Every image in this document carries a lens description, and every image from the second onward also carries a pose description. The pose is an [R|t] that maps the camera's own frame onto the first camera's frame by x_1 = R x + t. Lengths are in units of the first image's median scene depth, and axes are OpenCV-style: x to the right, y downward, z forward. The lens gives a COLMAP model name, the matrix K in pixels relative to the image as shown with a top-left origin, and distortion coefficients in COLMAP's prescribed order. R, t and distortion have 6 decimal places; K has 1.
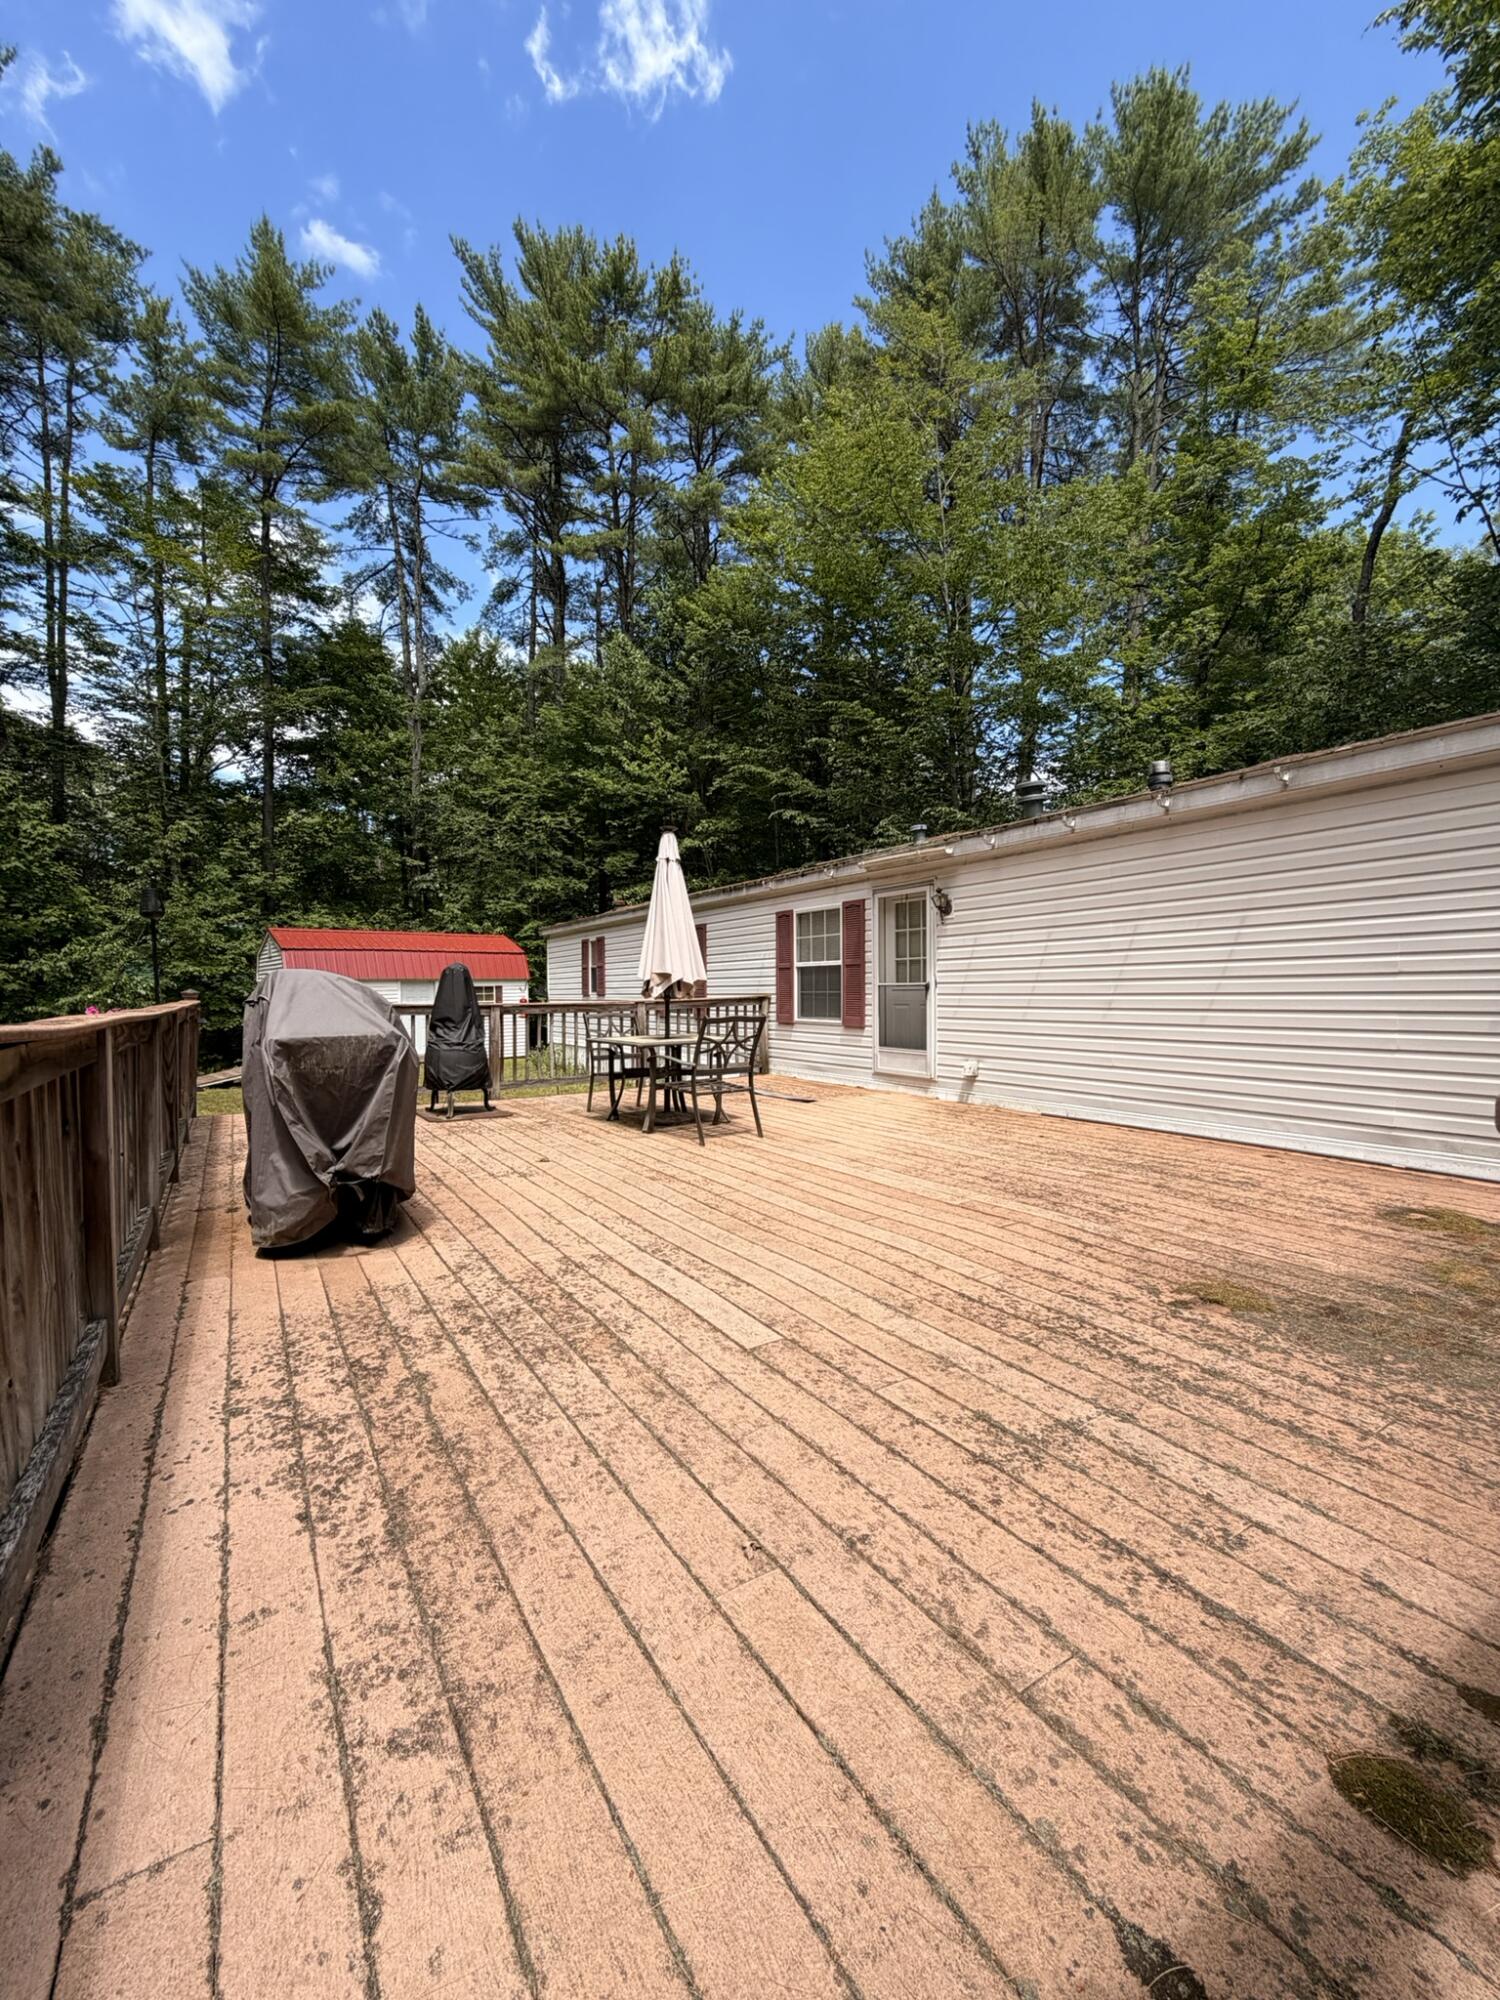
lens RADIAL K [[796.9, 0, 757.7], [0, 796.9, 1002.1], [0, 0, 1]] dist [0.001165, 0.000335]
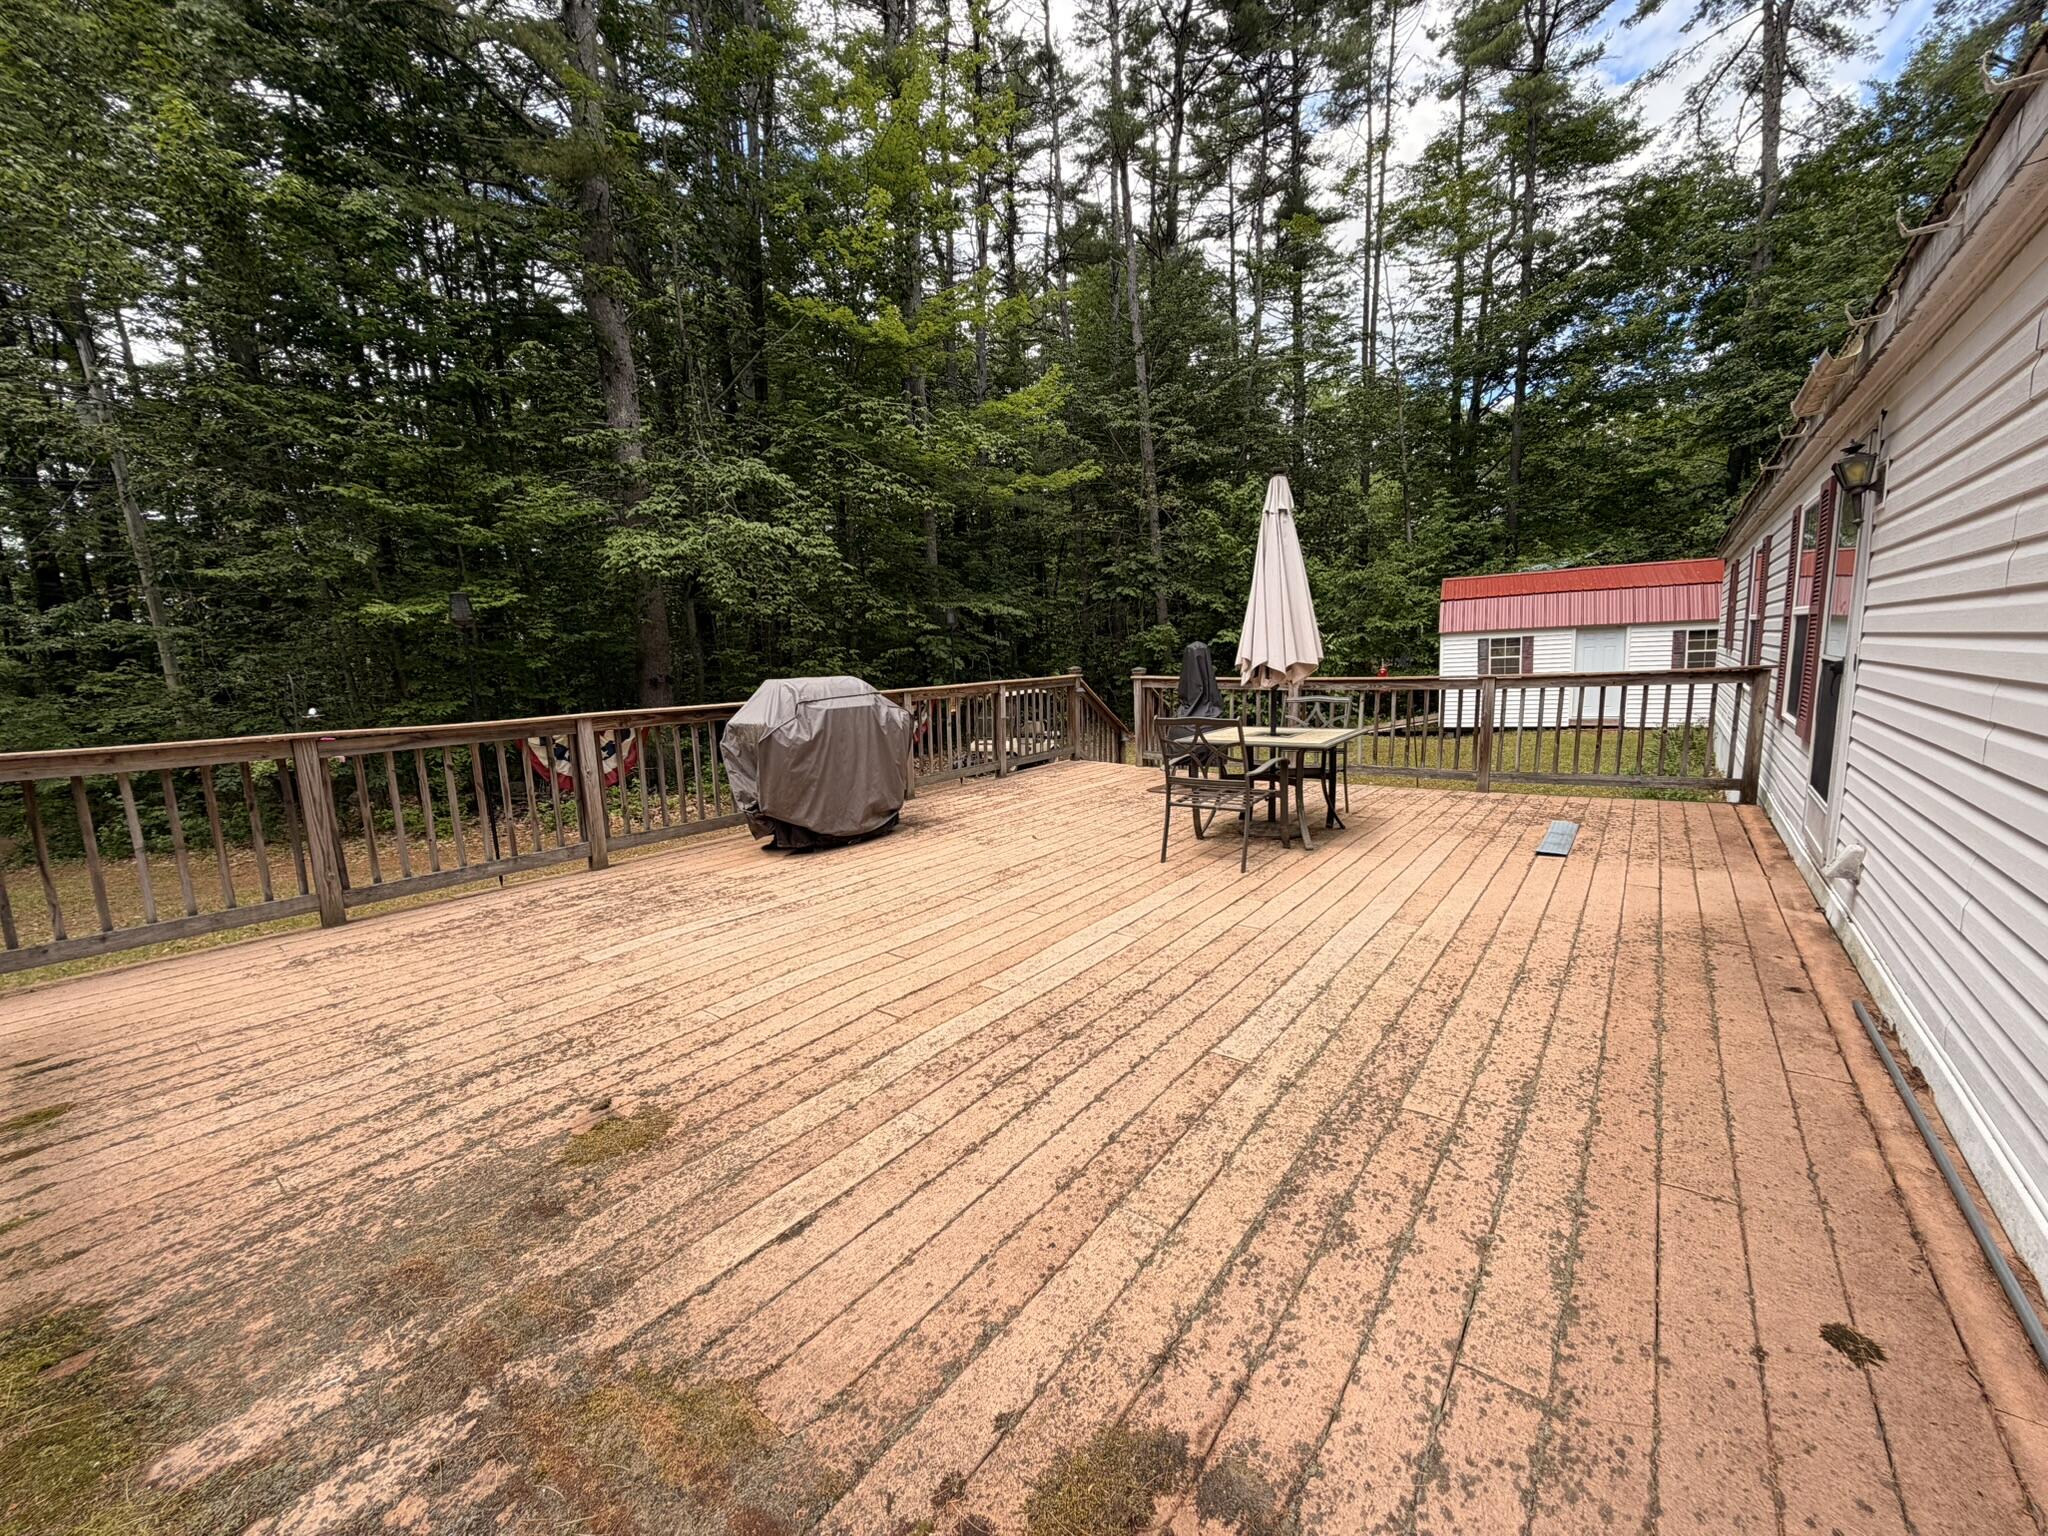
lens RADIAL K [[816.0, 0, 1025.0], [0, 816.0, 771.7], [0, 0, 1]] dist [0.001165, 0.000335]
pose [[0.318152, 0.133758, -0.938556, 1.550881], [0.021585, 0.988718, 0.148224, -0.123279], [0.947794, -0.067416, 0.311676, 1.233012]]
